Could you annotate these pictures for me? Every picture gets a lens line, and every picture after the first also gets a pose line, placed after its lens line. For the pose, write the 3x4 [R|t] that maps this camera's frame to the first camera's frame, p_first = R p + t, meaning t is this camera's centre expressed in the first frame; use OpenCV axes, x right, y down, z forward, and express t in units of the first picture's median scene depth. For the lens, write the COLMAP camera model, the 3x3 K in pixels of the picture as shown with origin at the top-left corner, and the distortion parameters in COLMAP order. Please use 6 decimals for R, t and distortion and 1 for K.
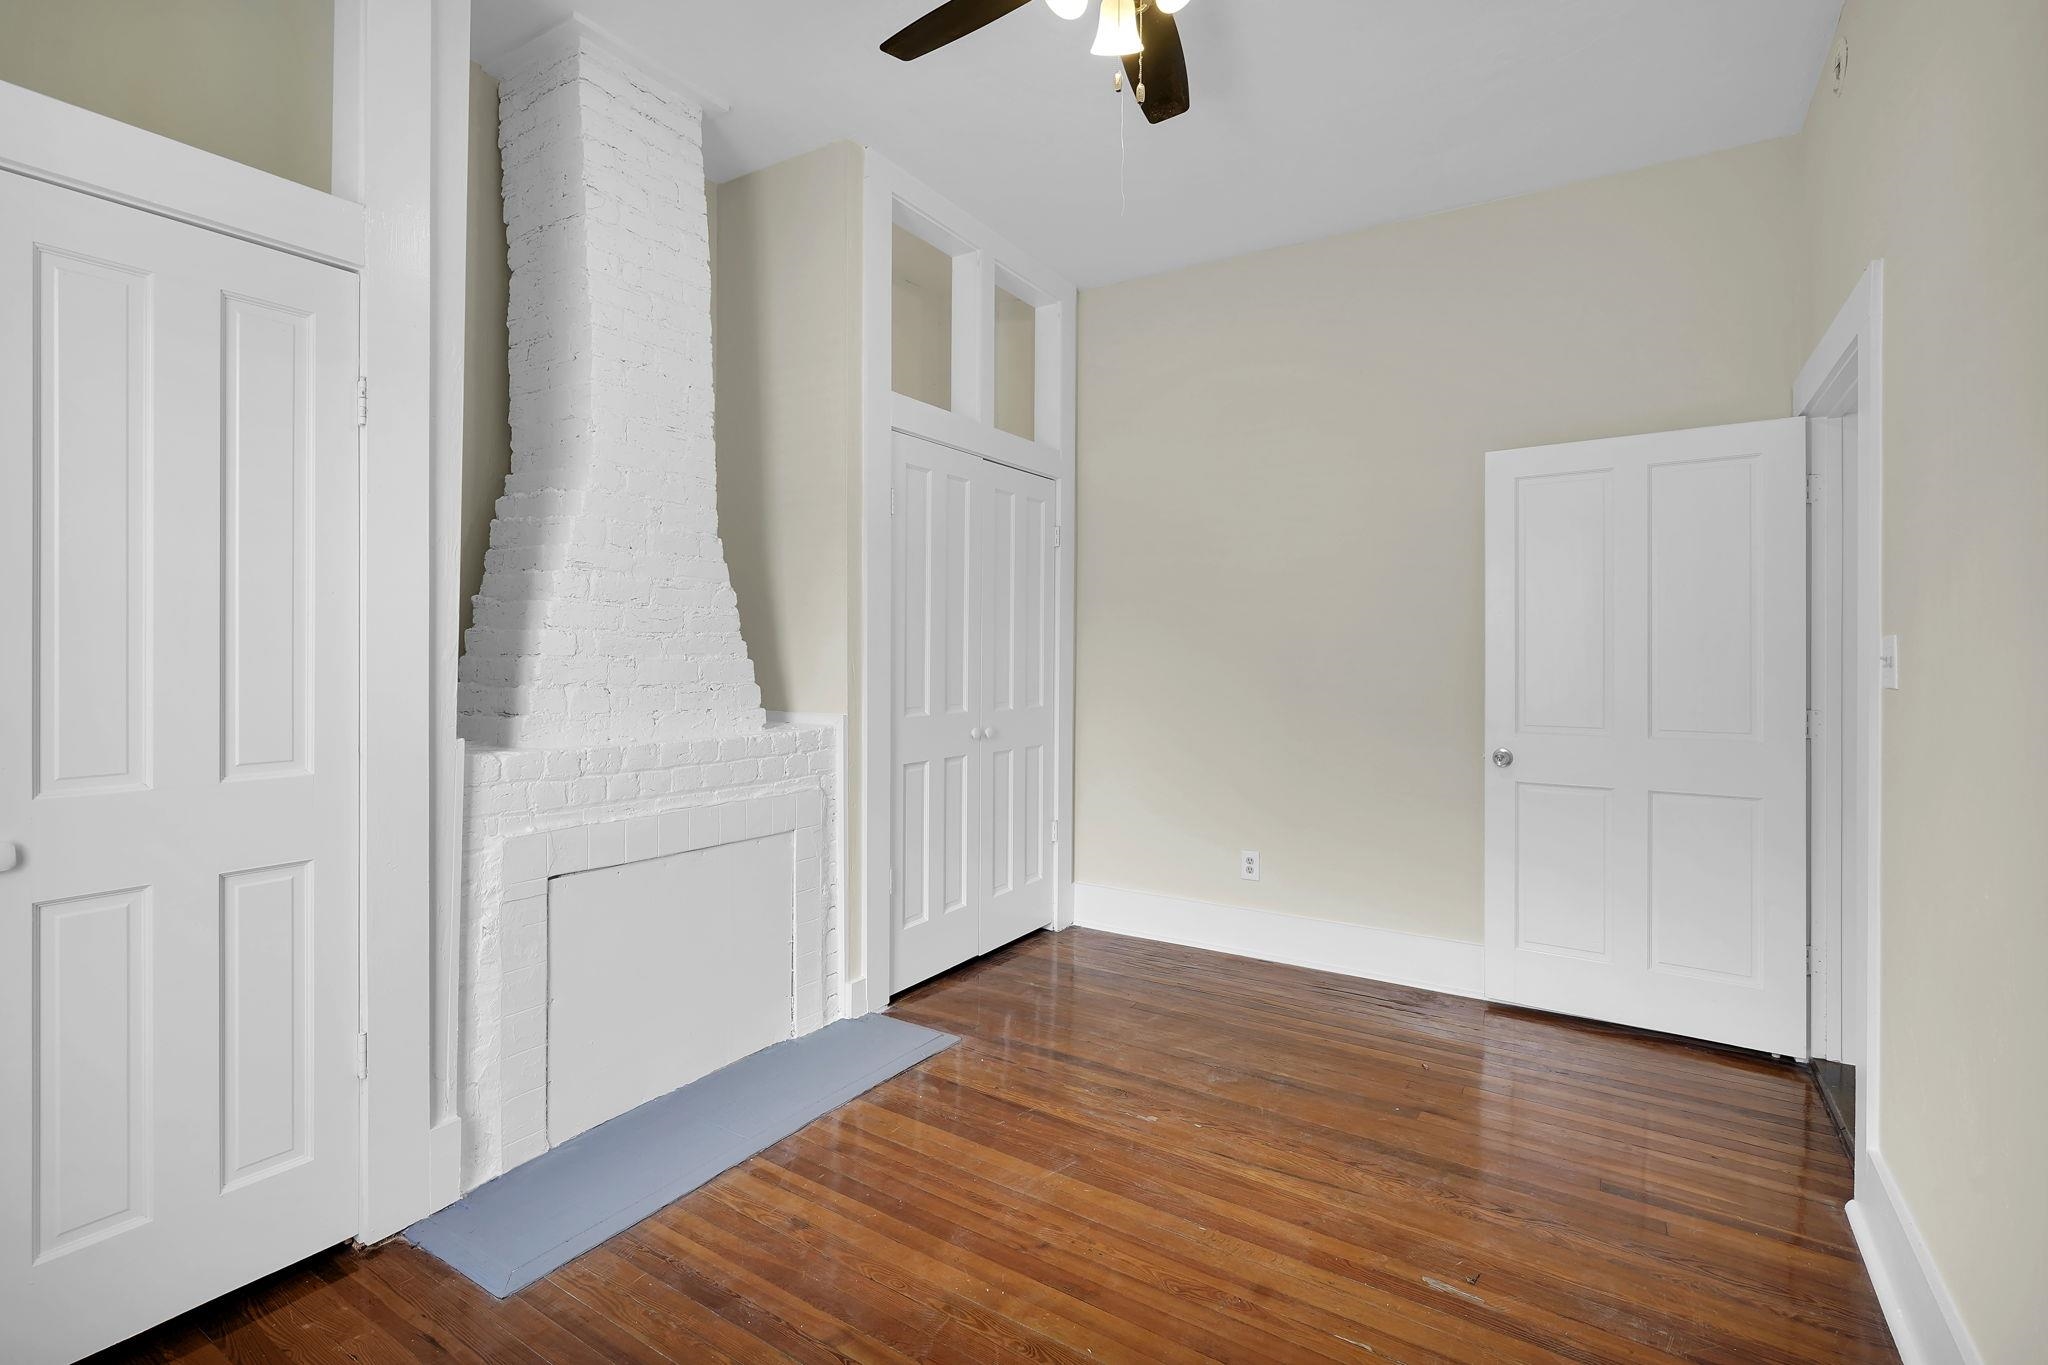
lens RADIAL K [[937.5, 0, 1016.5], [0, 937.5, 661.5], [0, 0, 1]] dist [-0.011315, 0.002373]
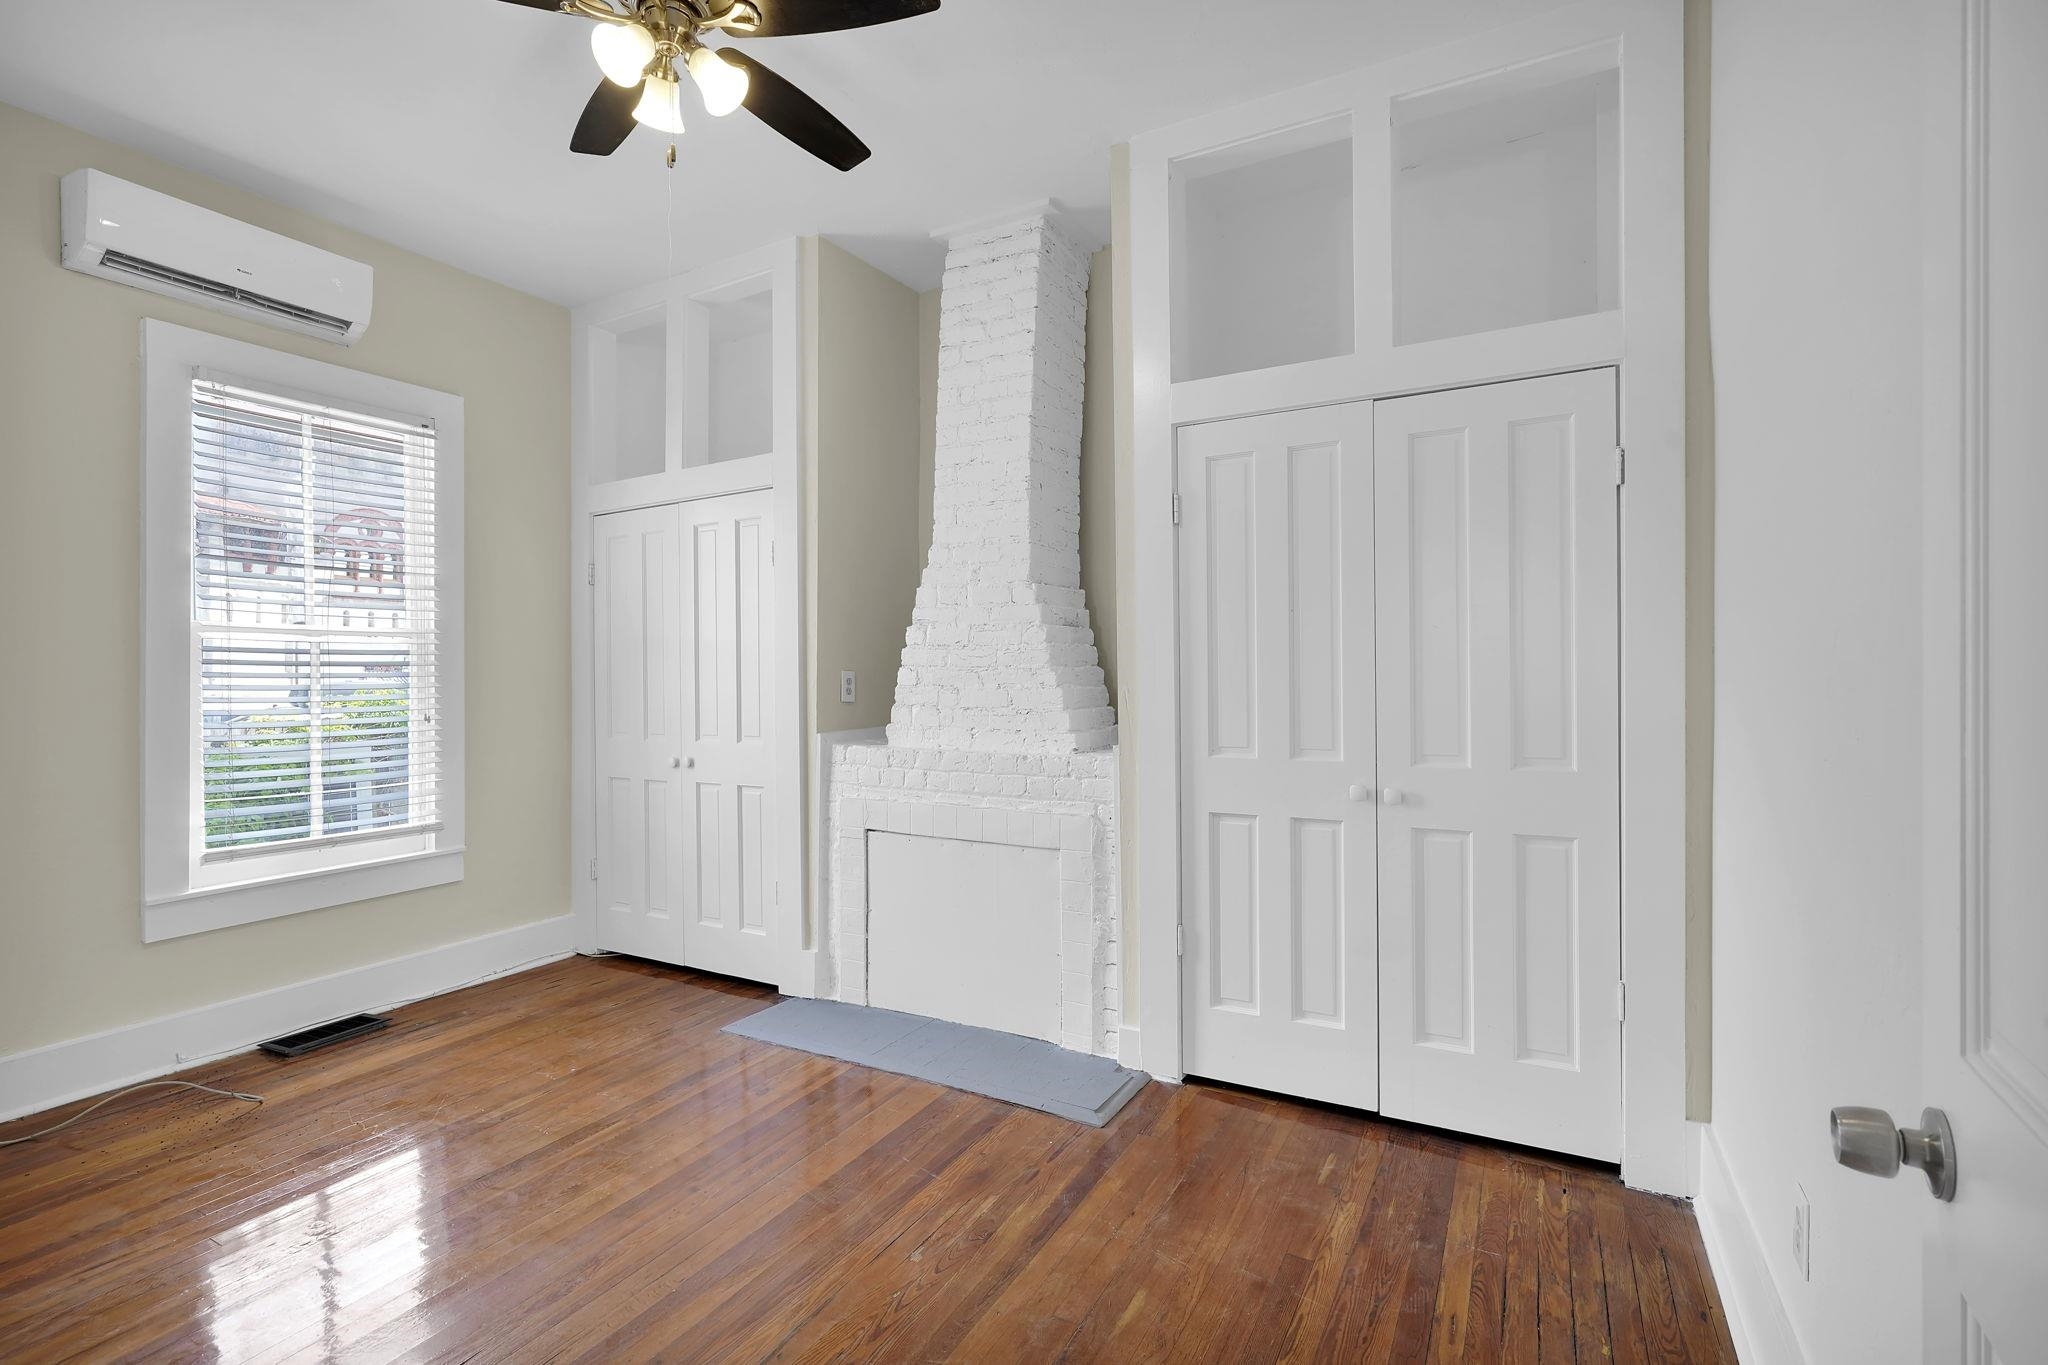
lens RADIAL K [[937.5, 0, 1015.4], [0, 937.5, 686.3], [0, 0, 1]] dist [-0.011315, 0.002373]
pose [[0.070362, 0.002065, -0.997519, 0.912793], [-0.002505, 0.999995, 0.001894, -0.007075], [0.997518, 0.002366, 0.070367, 0.980435]]
